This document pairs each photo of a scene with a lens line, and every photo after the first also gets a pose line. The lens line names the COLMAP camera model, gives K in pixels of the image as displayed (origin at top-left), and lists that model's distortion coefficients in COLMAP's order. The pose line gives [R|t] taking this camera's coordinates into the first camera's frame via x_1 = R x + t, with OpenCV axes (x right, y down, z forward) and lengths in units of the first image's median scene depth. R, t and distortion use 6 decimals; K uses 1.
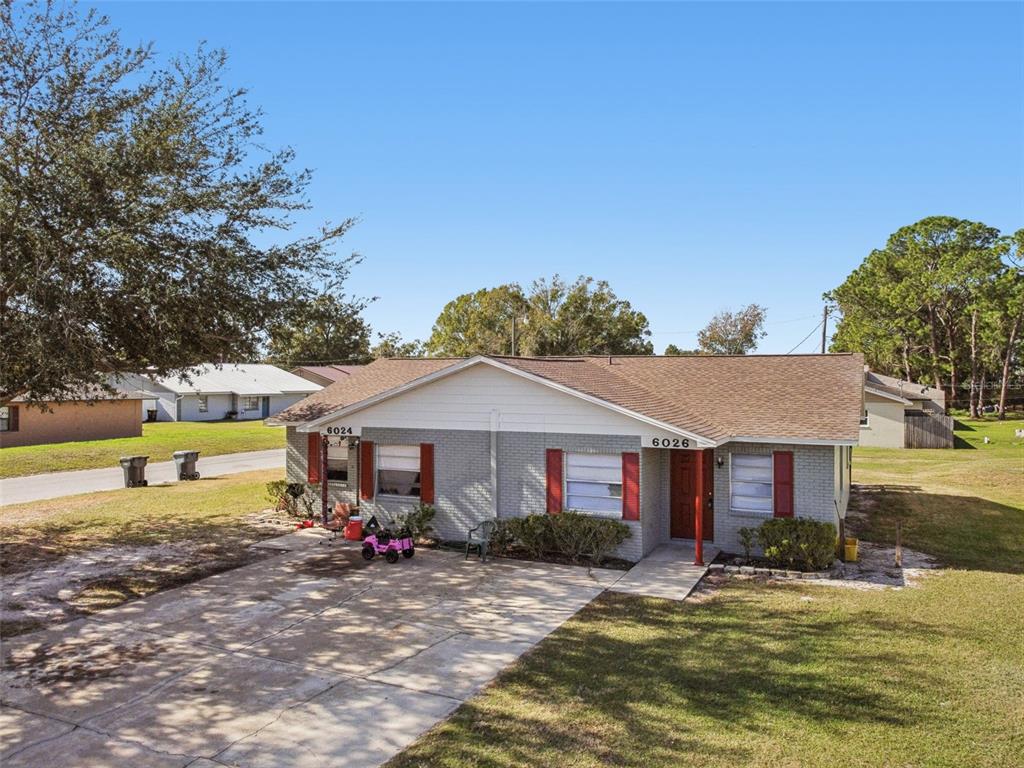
lens RADIAL K [[776.9, 0, 511.1], [0, 776.9, 374.1], [0, 0, 1]] dist [0.001991, -0.004476]
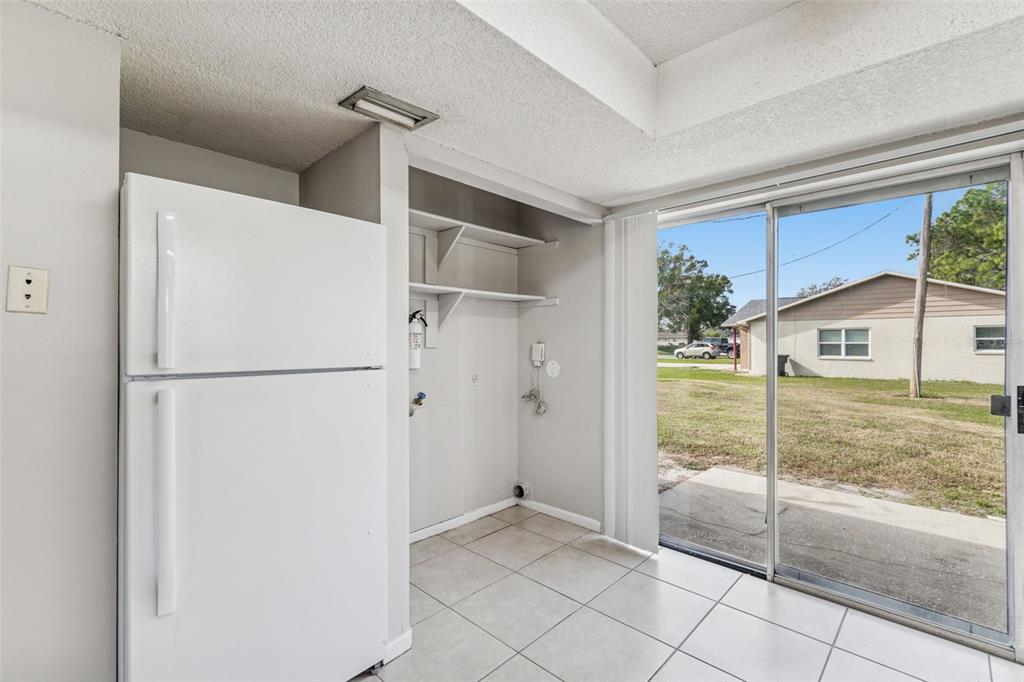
lens RADIAL K [[450.0, 0, 517.4], [0, 450.0, 339.9], [0, 0, 1]] dist [0.001140, -0.000406]
pose [[0.948068, -0.002877, -0.318056, 0.516233], [0.002462, 0.999996, -0.001708, 0.149102], [0.318059, 0.000836, 0.948071, 1.375095]]
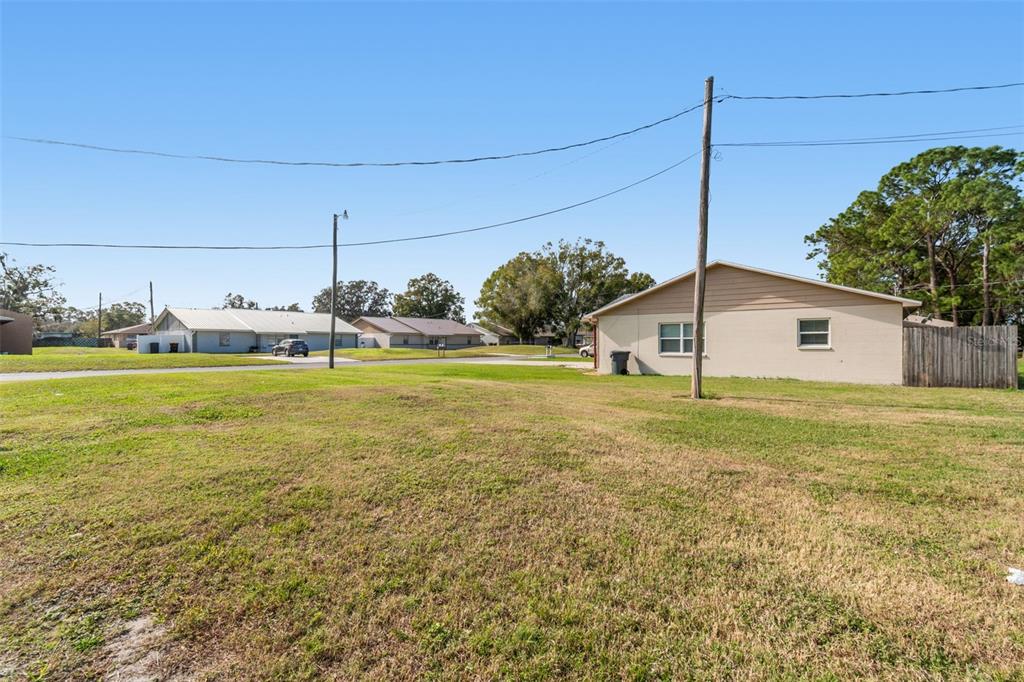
lens RADIAL K [[450.8, 0, 516.9], [0, 450.8, 344.5], [0, 0, 1]] dist [0.001227, -0.000177]
pose [[0.973866, -0.001638, -0.227119, 0.800322], [0.003791, 0.999952, 0.009044, 0.160359], [0.227093, -0.009669, 0.973825, 1.605016]]
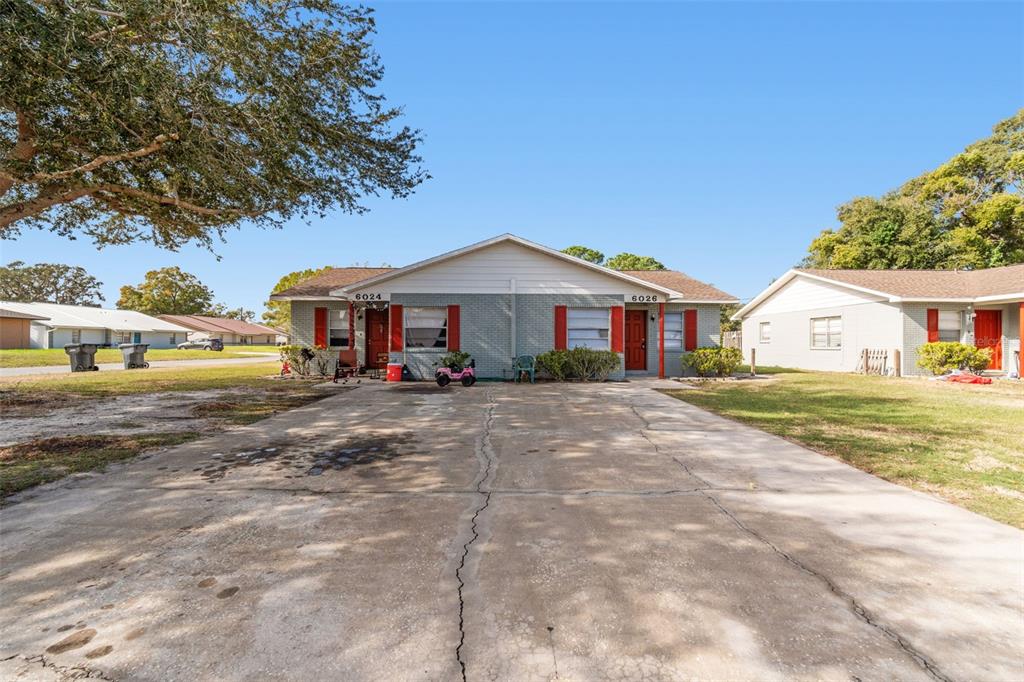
lens RADIAL K [[450.0, 0, 517.4], [0, 450.0, 339.9], [0, 0, 1]] dist [0.001140, -0.000406]
pose [[0.896282, 0.007067, 0.443427, -0.369066], [-0.006197, 0.999975, -0.003411, 0.161048], [-0.443440, 0.000310, 0.896304, 0.316155]]
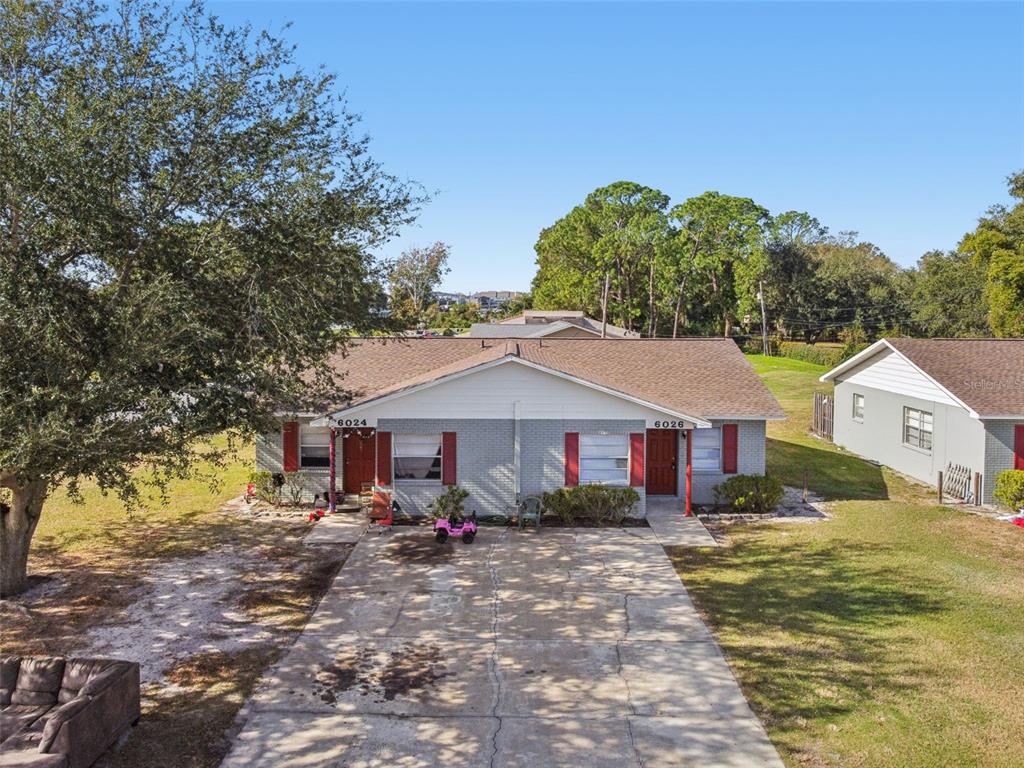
lens RADIAL K [[790.9, 0, 512.3], [0, 790.9, 334.3], [0, 0, 1]] dist [0.001471, -0.001938]
pose [[0.904960, -0.011455, 0.425343, -0.547898], [-0.006966, 0.999105, 0.041729, -0.106152], [-0.425440, -0.040726, 0.904070, -0.061323]]
